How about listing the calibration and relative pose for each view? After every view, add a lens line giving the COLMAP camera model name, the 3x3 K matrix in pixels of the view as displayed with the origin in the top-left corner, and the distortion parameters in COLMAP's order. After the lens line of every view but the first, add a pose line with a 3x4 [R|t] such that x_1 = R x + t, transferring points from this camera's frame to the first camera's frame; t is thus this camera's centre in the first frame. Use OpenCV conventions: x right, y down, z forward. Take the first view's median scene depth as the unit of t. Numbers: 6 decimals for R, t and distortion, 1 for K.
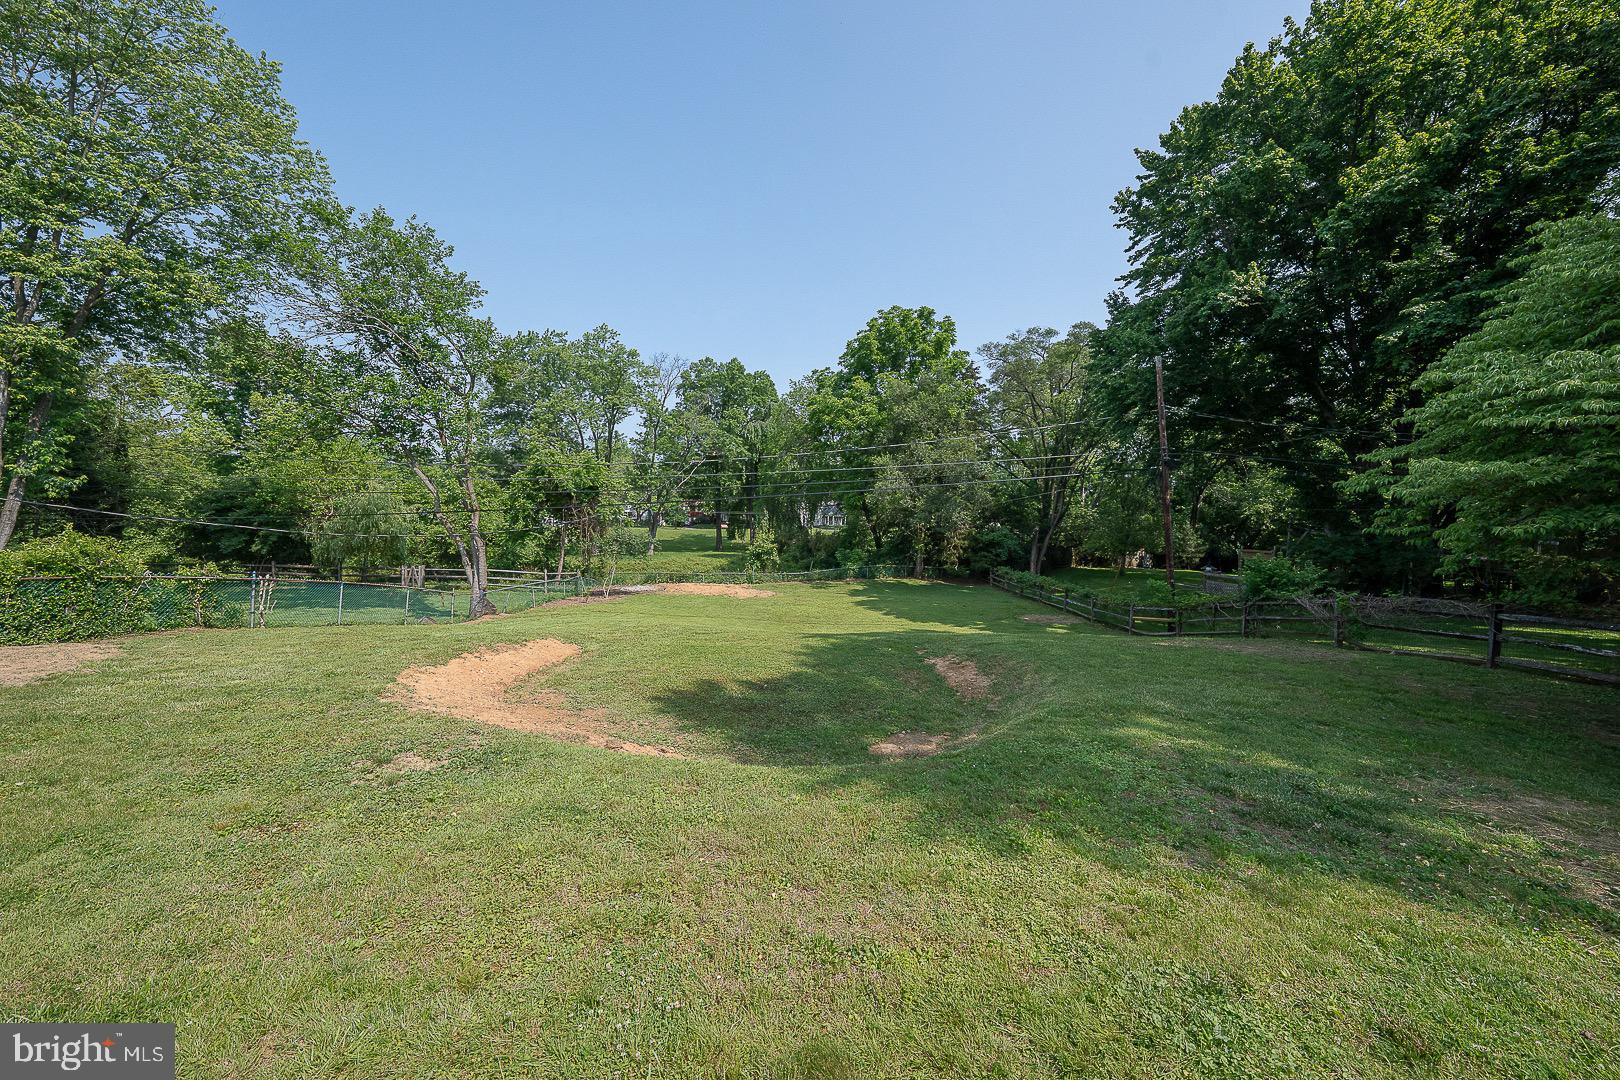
lens RADIAL K [[556.9, 0, 809.2], [0, 556.9, 531.8], [0, 0, 1]] dist [-0.018557, 0.002252]
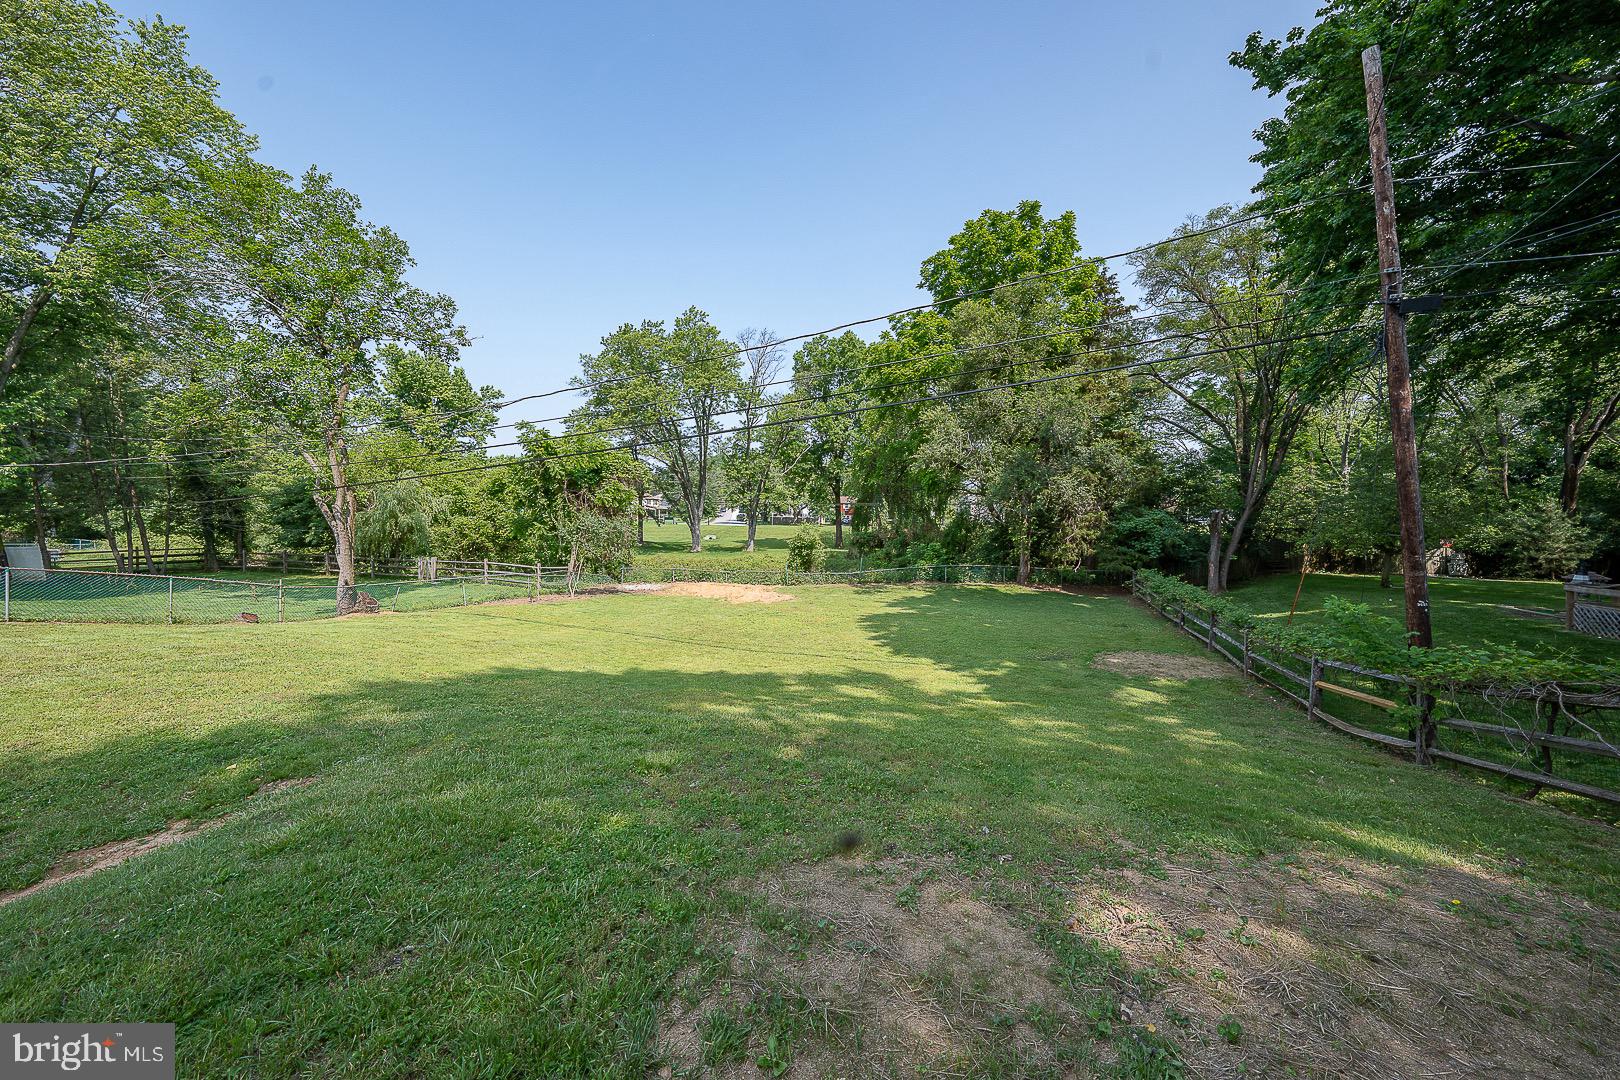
lens RADIAL K [[556.9, 0, 816.1], [0, 556.9, 528.7], [0, 0, 1]] dist [-0.018557, 0.002252]
pose [[0.936703, -0.009167, -0.350004, 0.202878], [0.005190, 0.999911, -0.012299, 0.020901], [0.350085, 0.009704, 0.936668, 0.250789]]
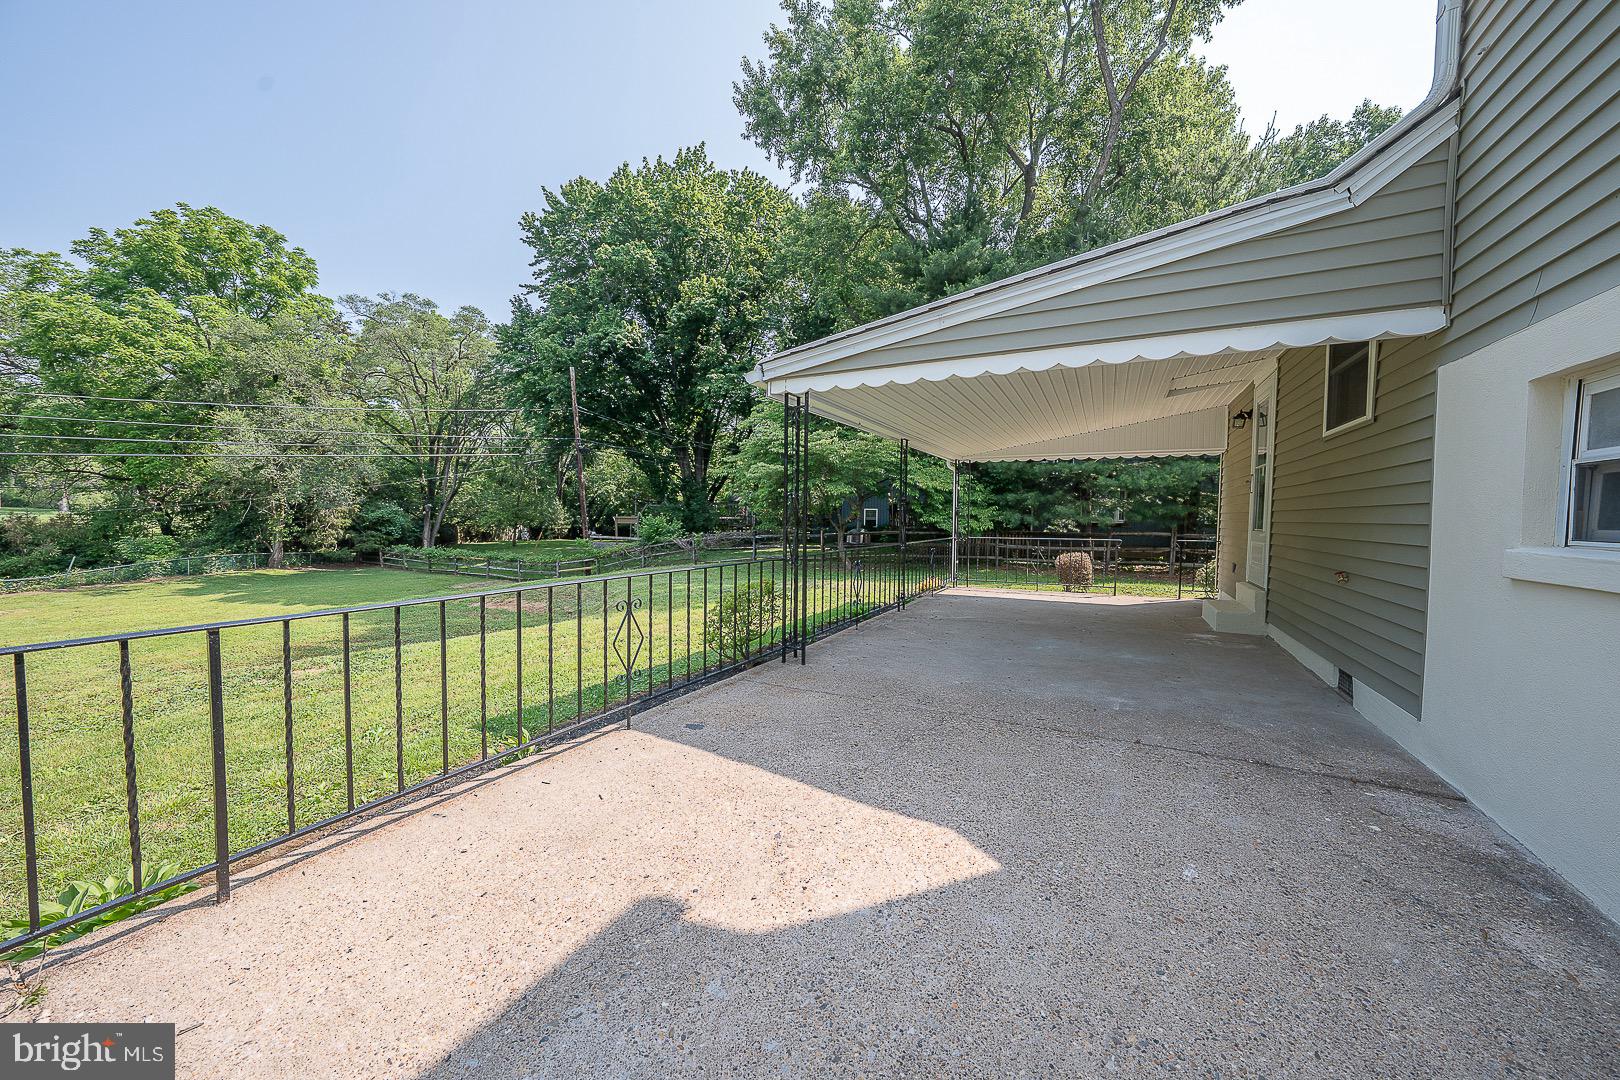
lens RADIAL K [[556.9, 0, 809.3], [0, 556.9, 534.1], [0, 0, 1]] dist [-0.018557, 0.002252]
pose [[0.469580, -0.052932, 0.881302, -0.142310], [0.019558, 0.998580, 0.049555, 0.010550], [-0.882673, -0.006034, 0.469948, -0.054865]]
